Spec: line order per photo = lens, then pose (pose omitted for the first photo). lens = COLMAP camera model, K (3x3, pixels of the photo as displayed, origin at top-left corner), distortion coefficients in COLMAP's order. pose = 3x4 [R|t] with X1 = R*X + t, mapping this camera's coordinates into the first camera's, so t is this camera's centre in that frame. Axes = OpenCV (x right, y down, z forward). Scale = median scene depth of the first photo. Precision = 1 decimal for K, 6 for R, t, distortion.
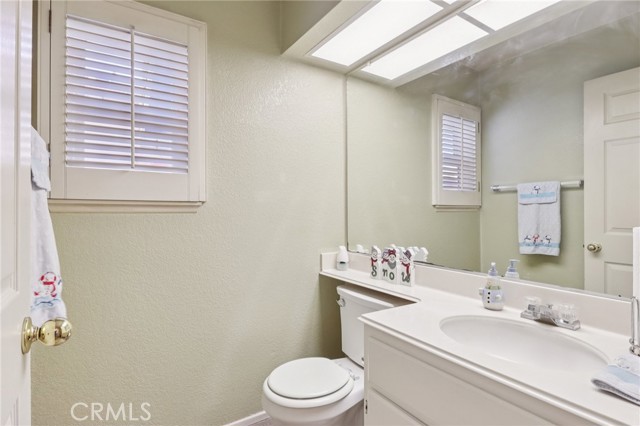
lens RADIAL K [[324.2, 0, 315.5], [0, 324.2, 208.7], [0, 0, 1]] dist [0.001935, -0.002657]
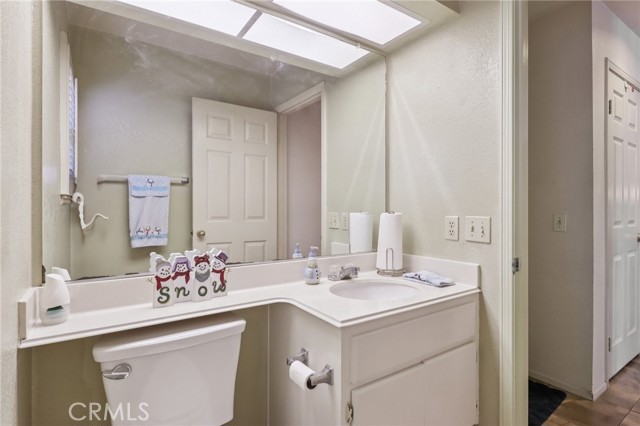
lens RADIAL K [[324.2, 0, 318.9], [0, 324.2, 203.2], [0, 0, 1]] dist [0.001935, -0.002657]
pose [[-0.028226, 0.004551, 0.999591, -0.429538], [-0.015242, 0.999871, -0.004983, 0.002971], [-0.999485, -0.015376, -0.028153, 0.619746]]
